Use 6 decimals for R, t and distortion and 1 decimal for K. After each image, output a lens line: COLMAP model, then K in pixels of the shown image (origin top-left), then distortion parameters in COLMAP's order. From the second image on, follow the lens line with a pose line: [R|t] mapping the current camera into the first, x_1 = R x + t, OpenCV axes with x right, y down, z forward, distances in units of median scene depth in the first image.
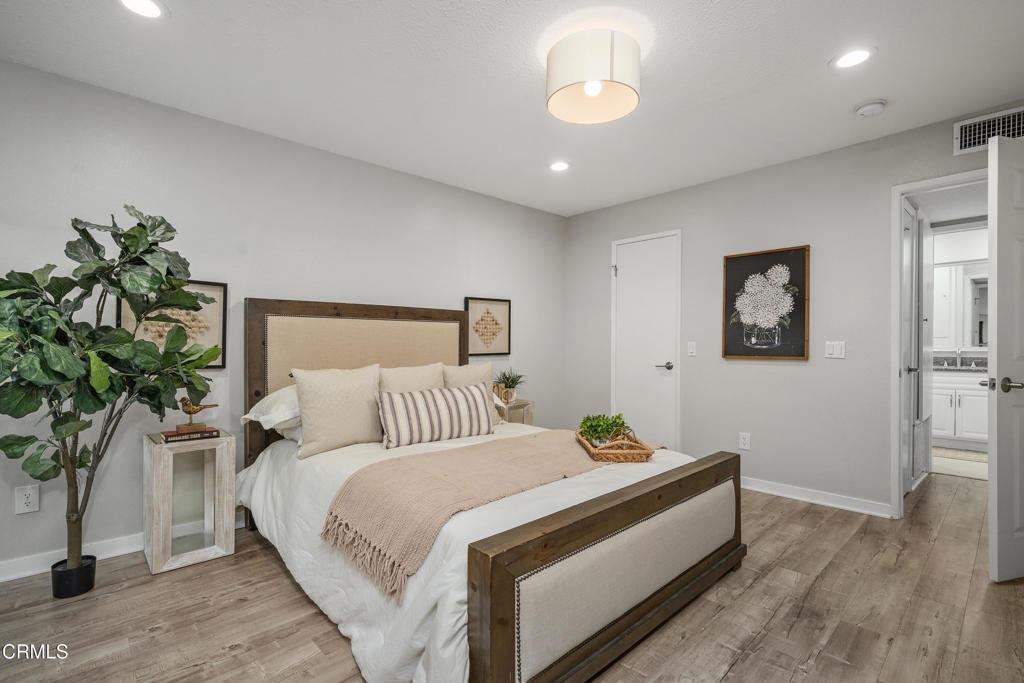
lens RADIAL K [[471.9, 0, 510.4], [0, 471.9, 342.8], [0, 0, 1]] dist [0.001091, 0.000812]
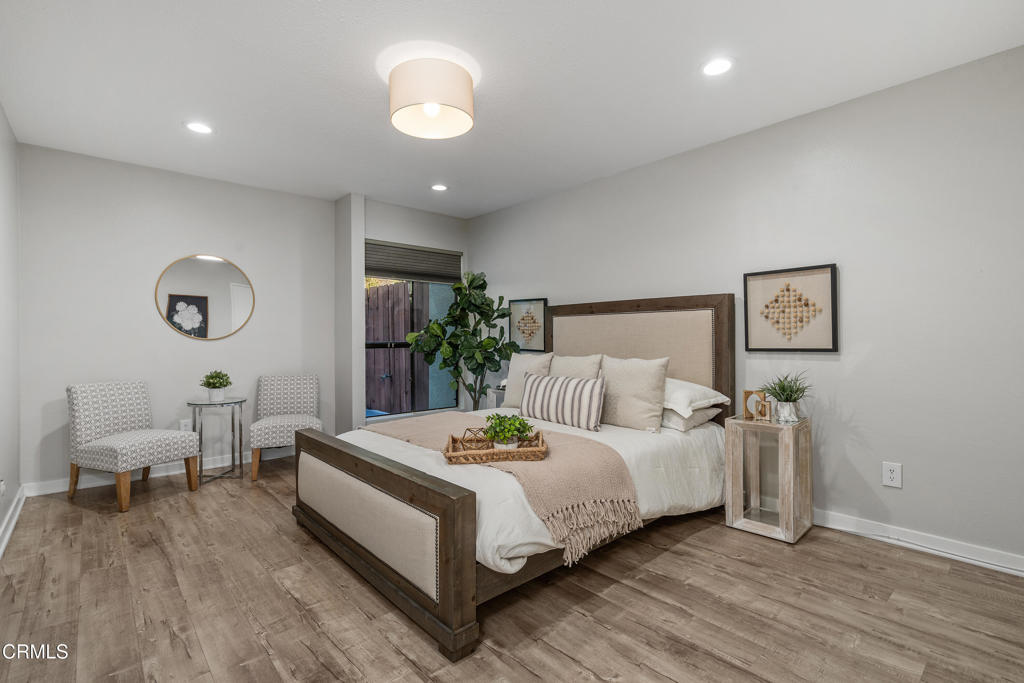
lens RADIAL K [[472.0, 0, 507.8], [0, 472.0, 333.9], [0, 0, 1]] dist [-0.002839, 0.000235]
pose [[-0.023195, -0.007127, -0.999706, 1.355206], [0.005894, 0.999956, -0.007265, 0.006280], [0.999714, -0.006061, -0.023151, 1.273582]]
